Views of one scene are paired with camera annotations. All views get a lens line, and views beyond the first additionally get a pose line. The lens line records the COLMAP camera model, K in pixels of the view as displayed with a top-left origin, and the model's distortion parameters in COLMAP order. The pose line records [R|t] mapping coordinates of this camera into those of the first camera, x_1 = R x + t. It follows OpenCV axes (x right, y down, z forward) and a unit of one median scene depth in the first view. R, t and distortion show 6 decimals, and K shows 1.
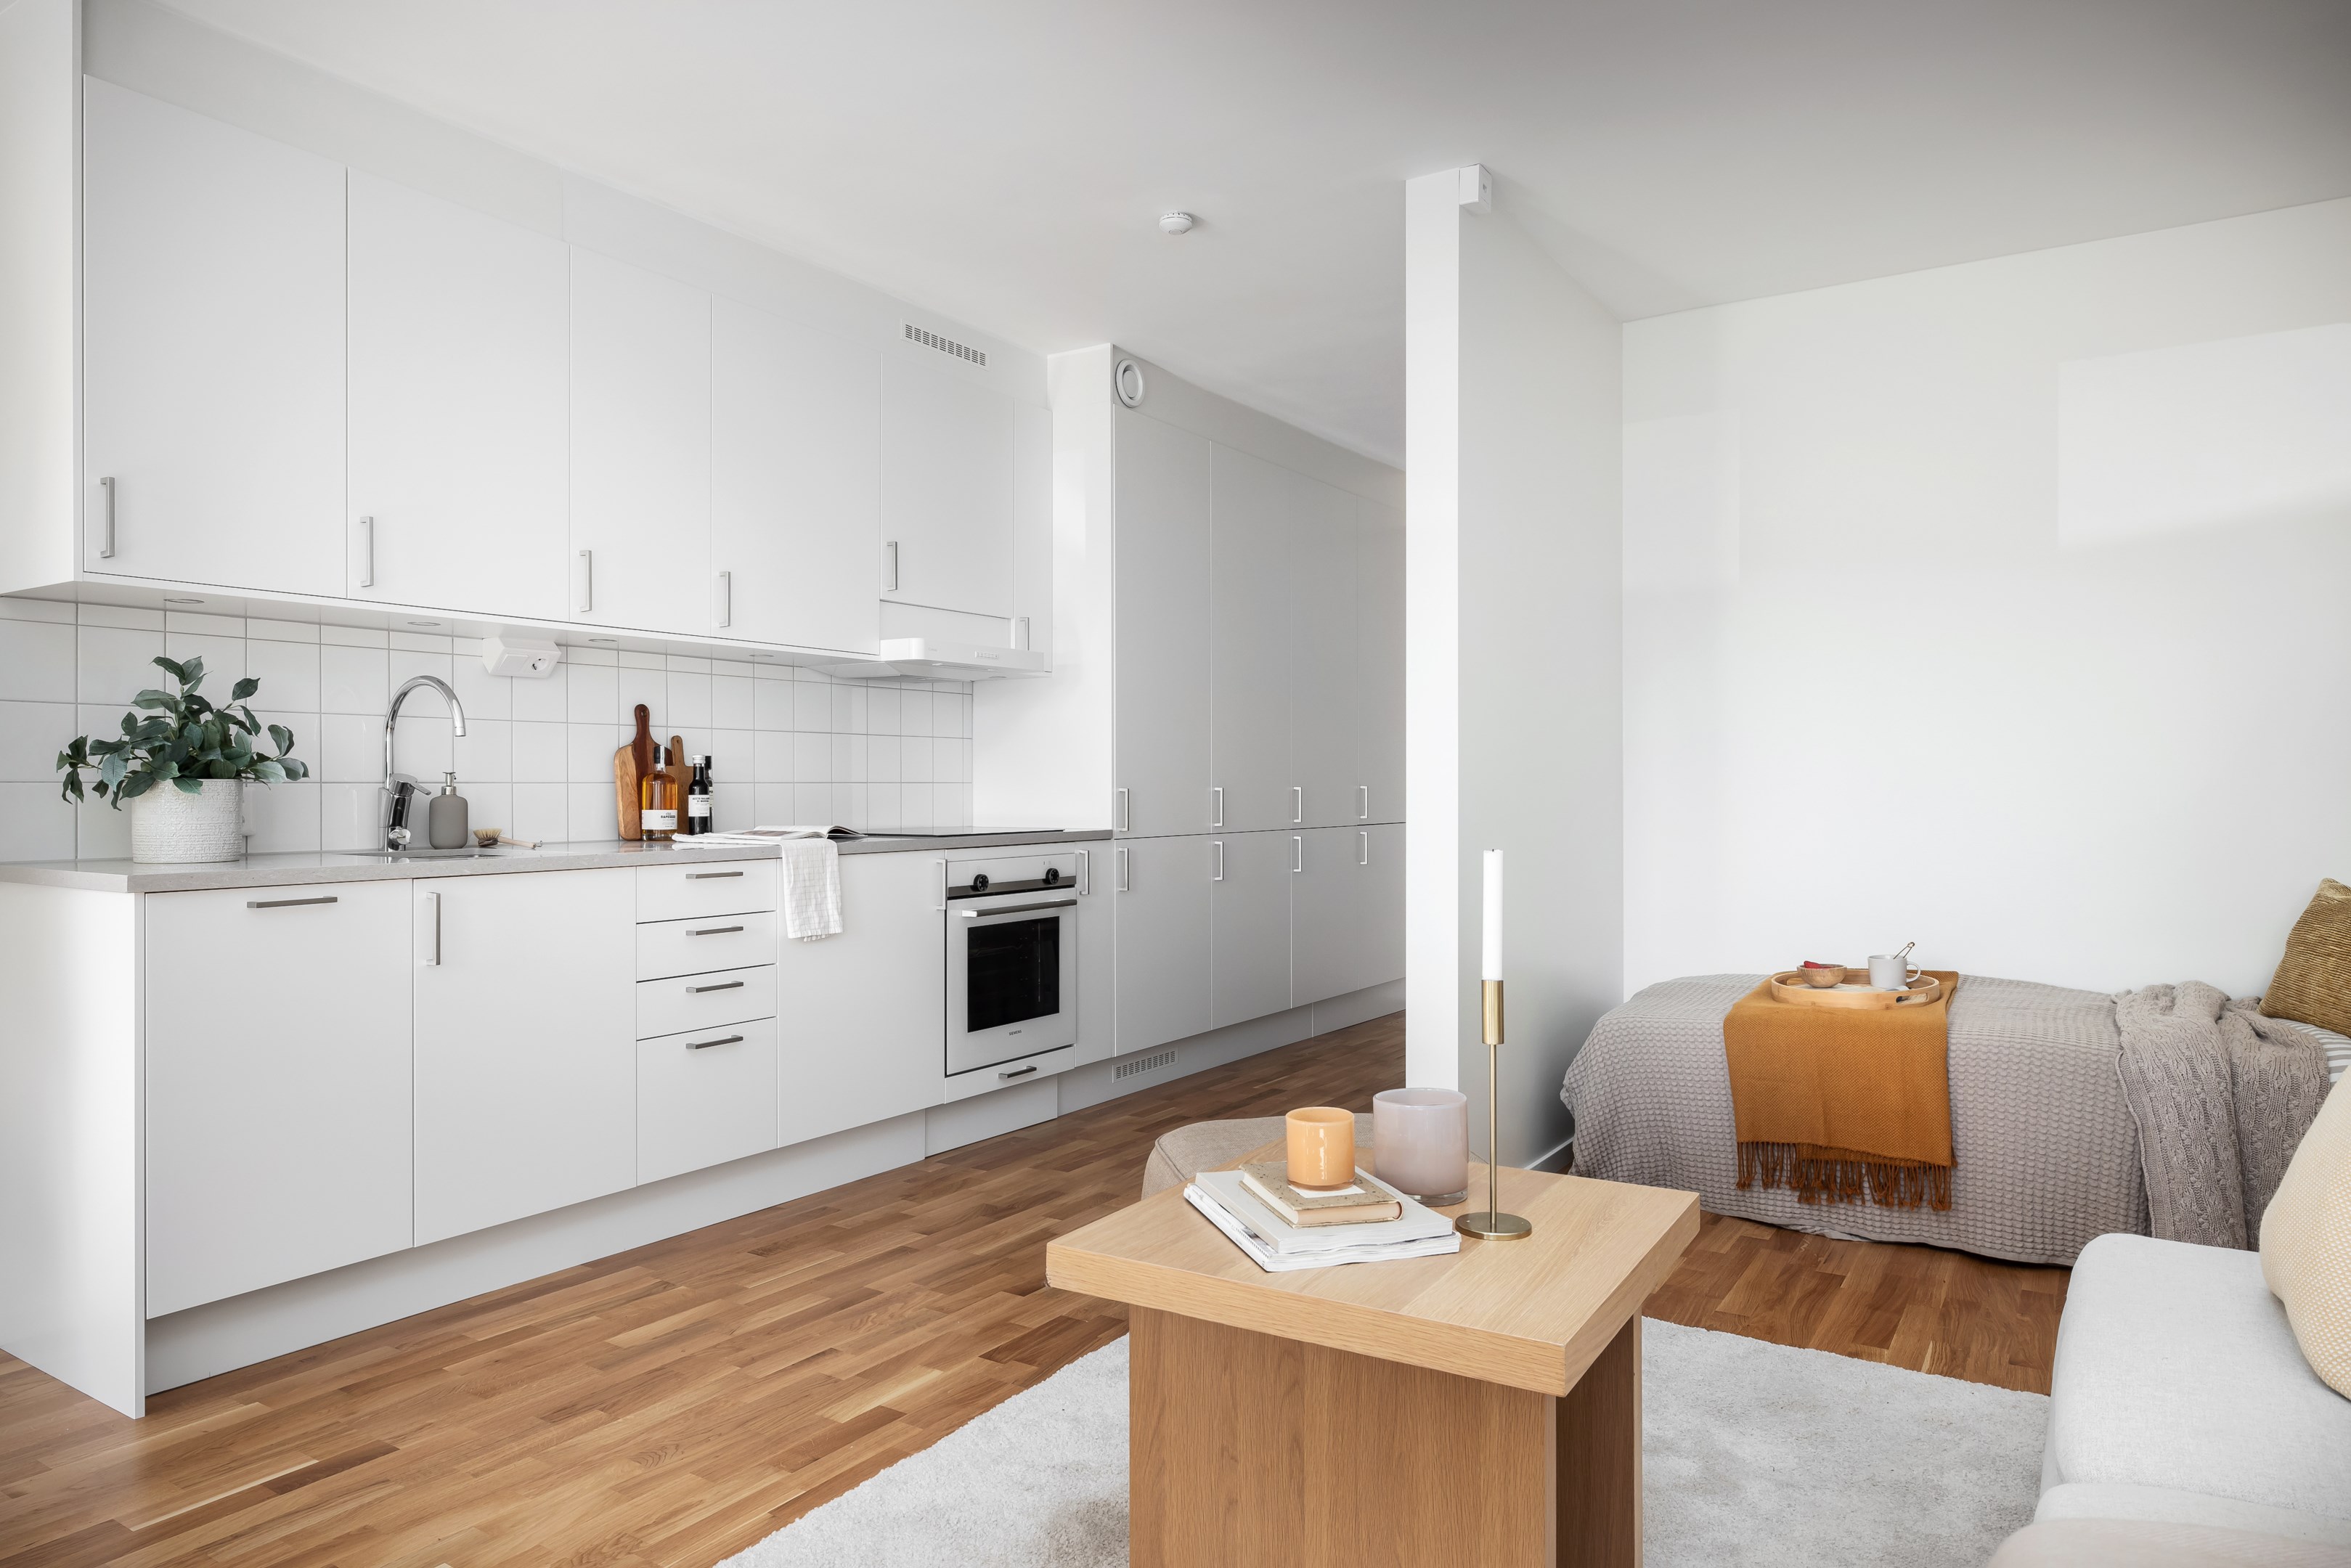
lens RADIAL K [[1463.7, 0, 1175.5], [0, 1463.7, 784.0], [0, 0, 1]] dist [-0.001411, 0.000208]
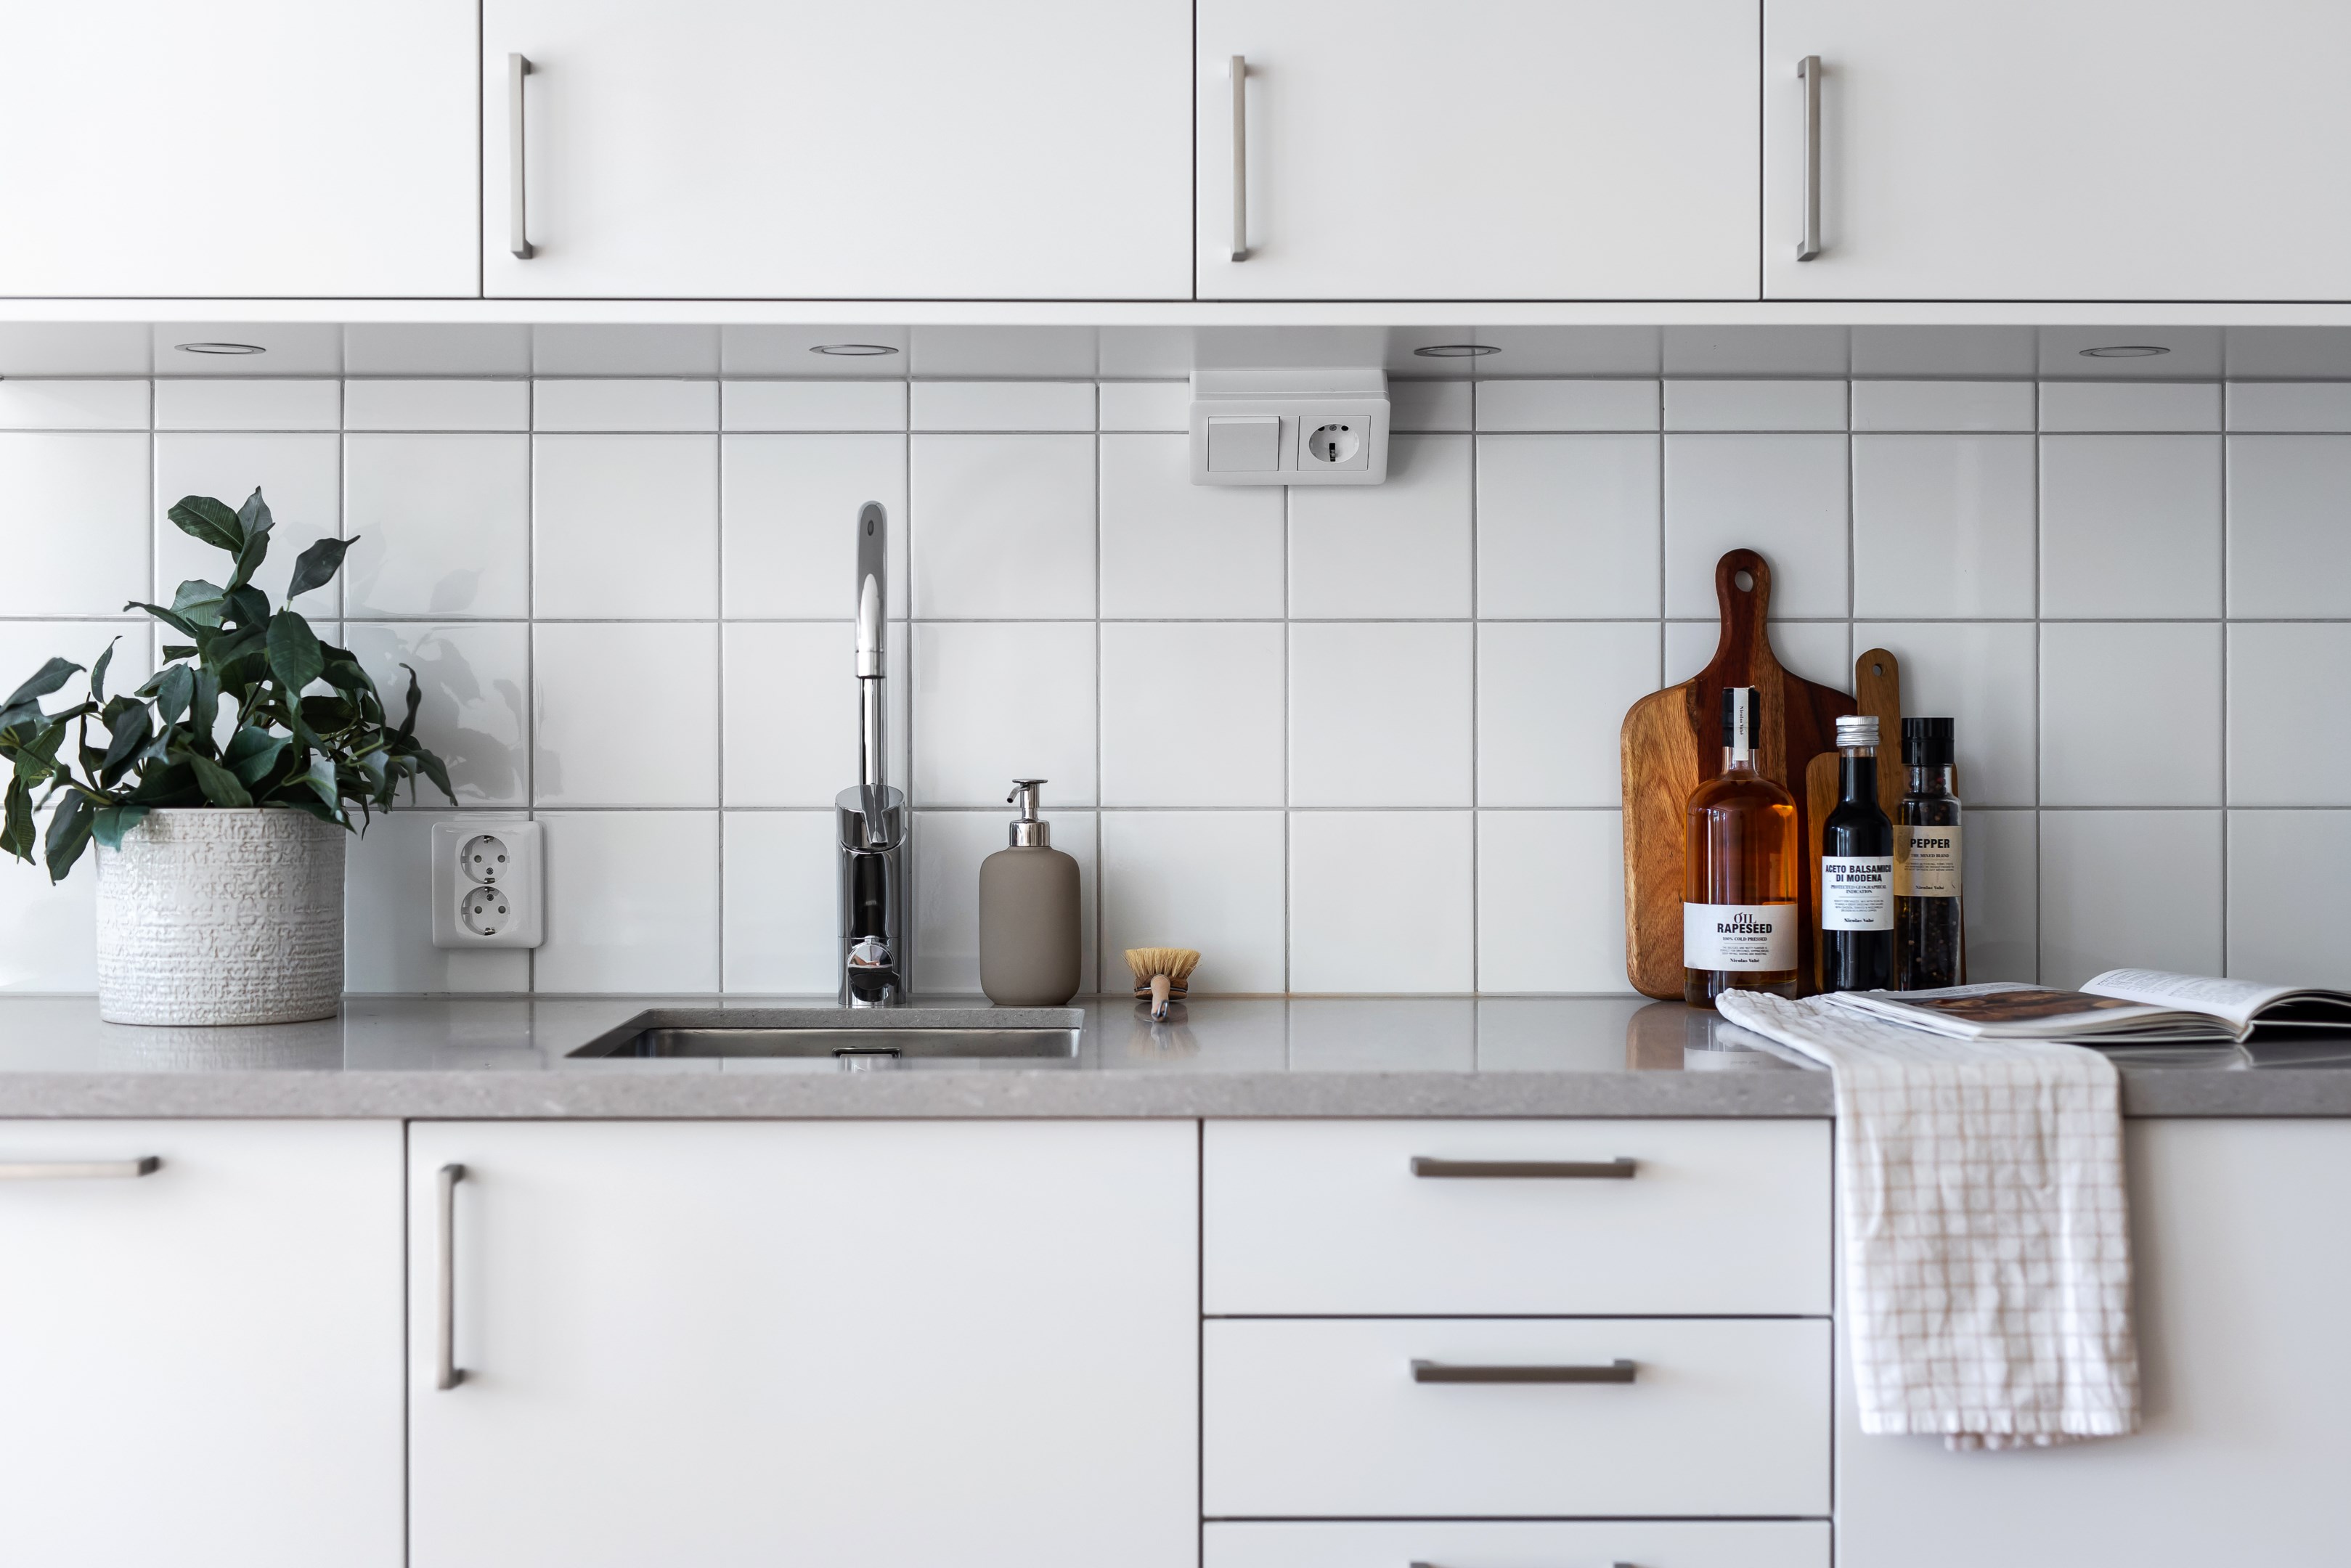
lens RADIAL K [[3306.7, 0, 1175.5], [0, 3306.7, 784.0], [0, 0, 1]] dist [-0.004145, 0.023035]
pose [[0.546041, 0.011050, -0.837685, 0.155098], [0.000003, 0.999913, 0.013192, -0.016251], [0.837758, -0.007206, 0.545994, 0.571633]]
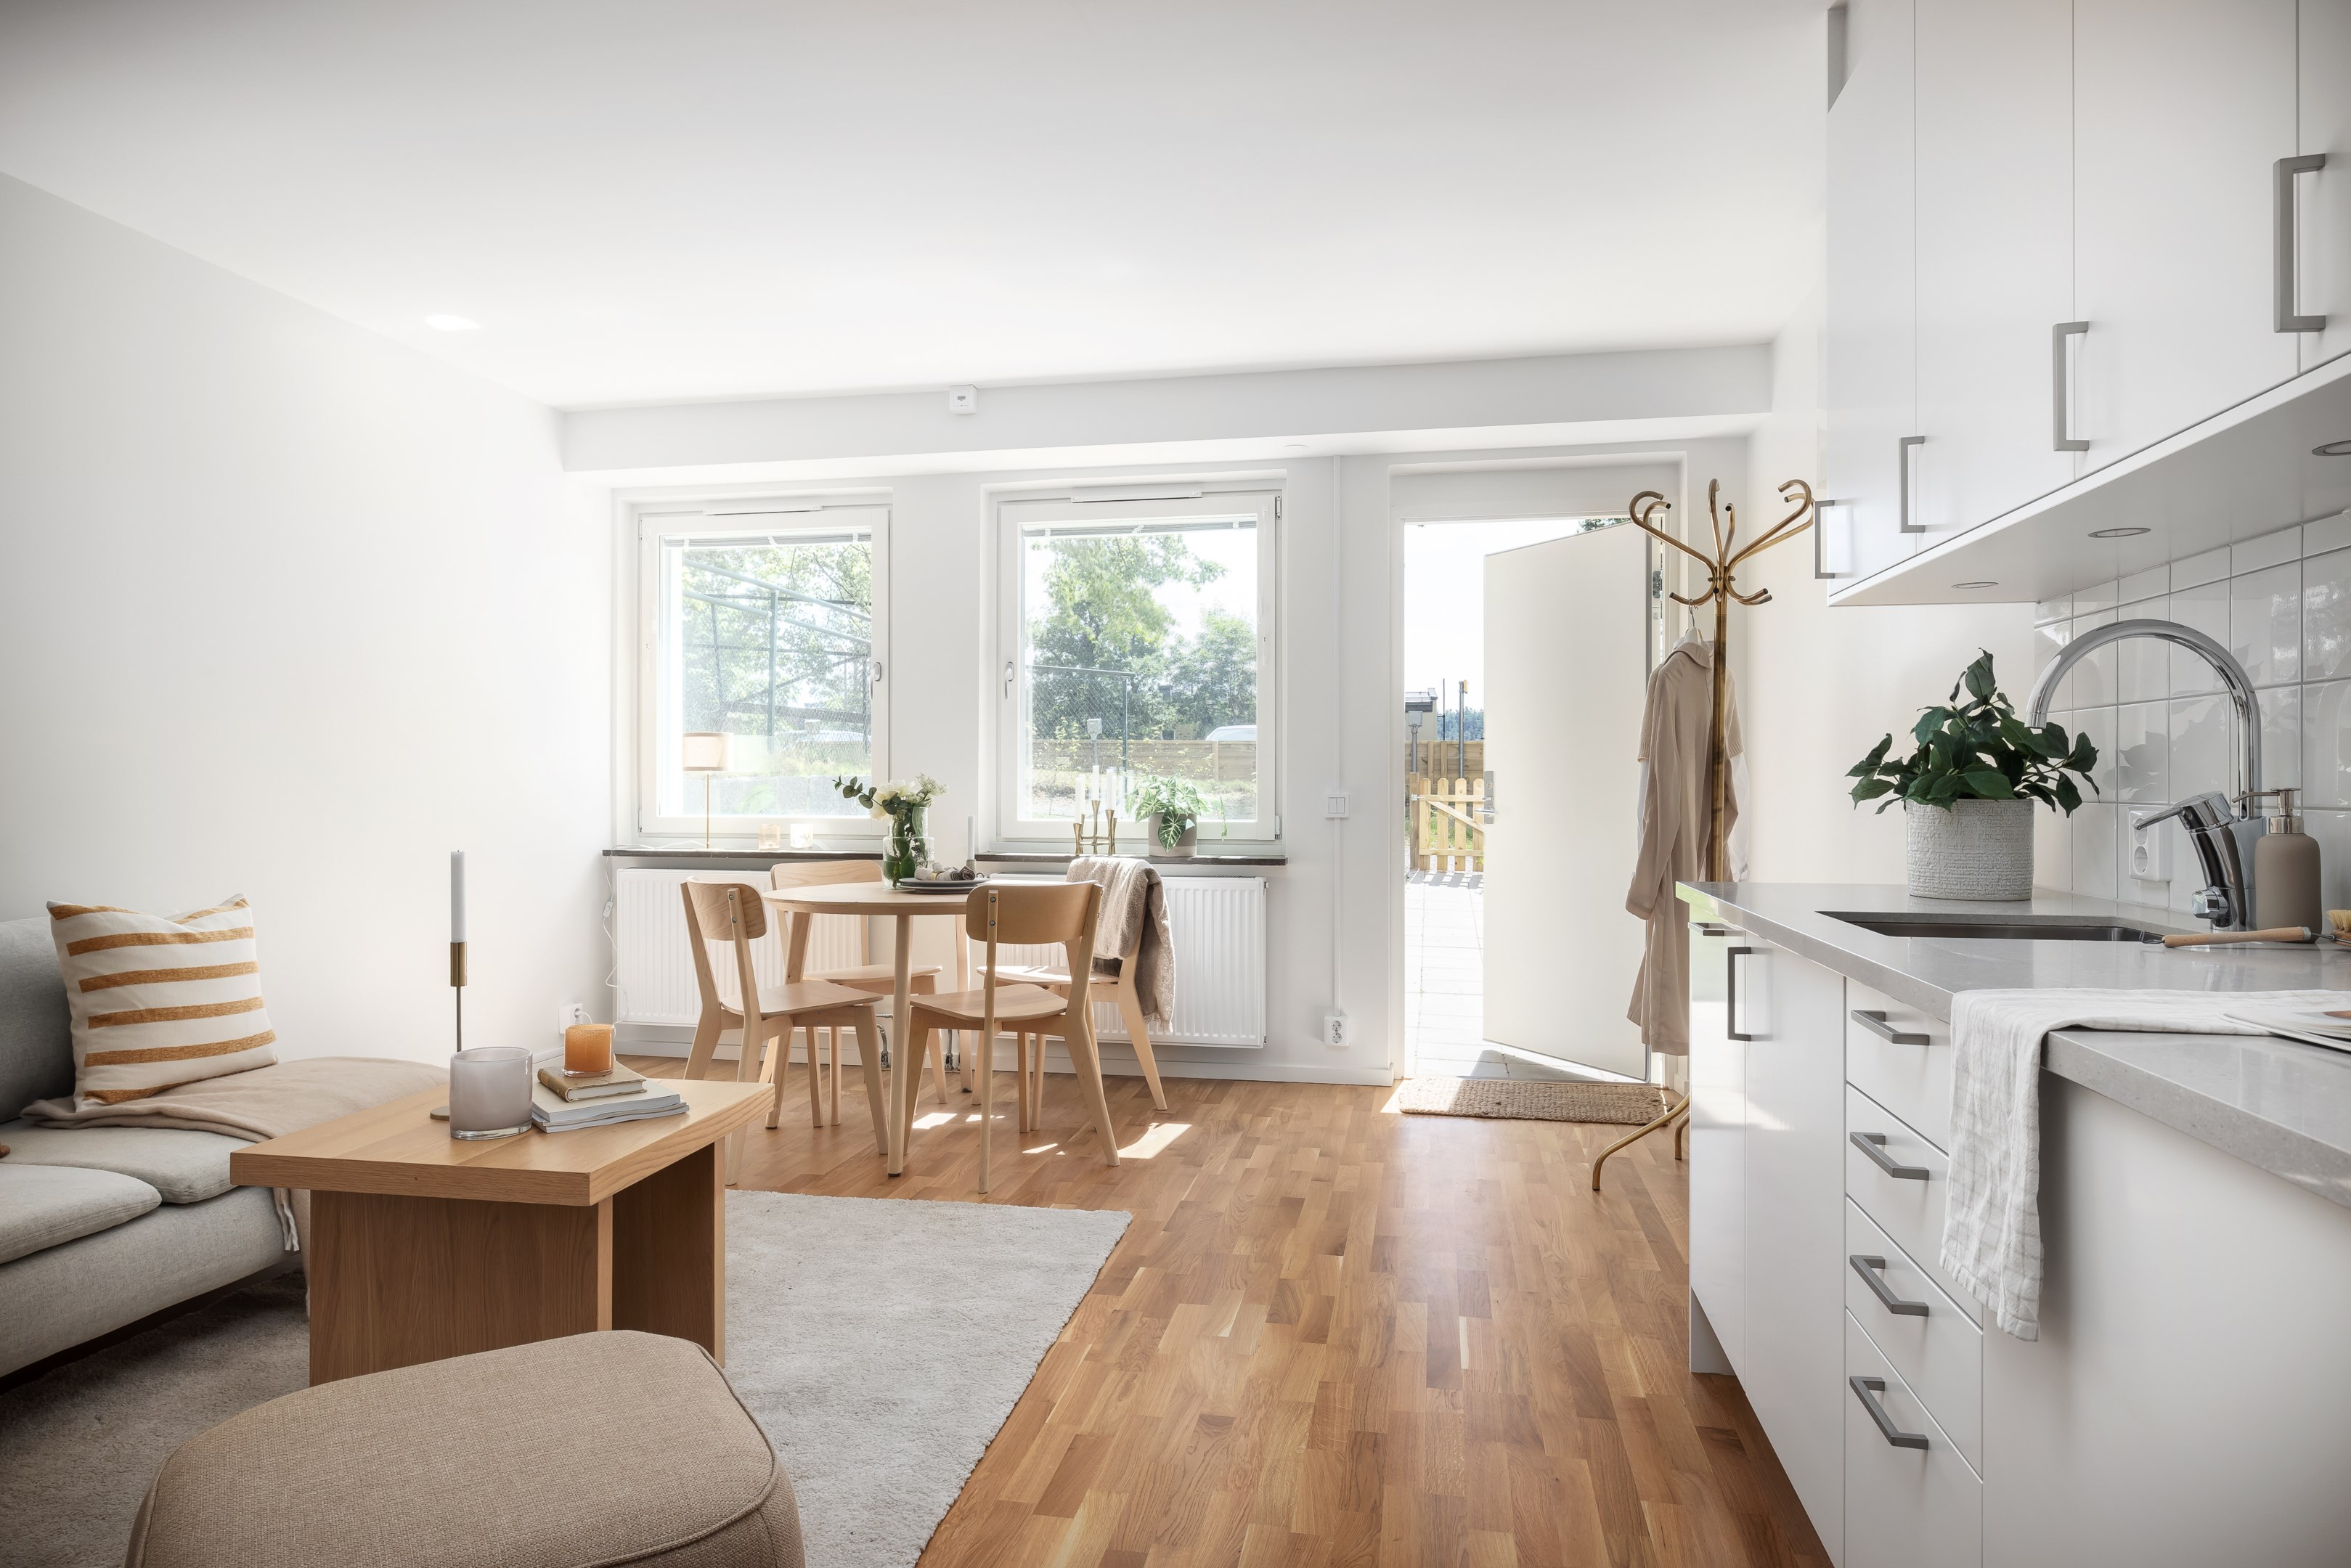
lens RADIAL K [[1367.1, 0, 1175.5], [0, 1367.1, 784.0], [0, 0, 1]] dist [0.000285, 0.000077]
pose [[-0.928383, 0.000539, -0.371624, 0.030925], [0.002958, 0.999978, -0.005938, -0.007529], [0.371613, -0.006612, -0.928364, 1.216473]]
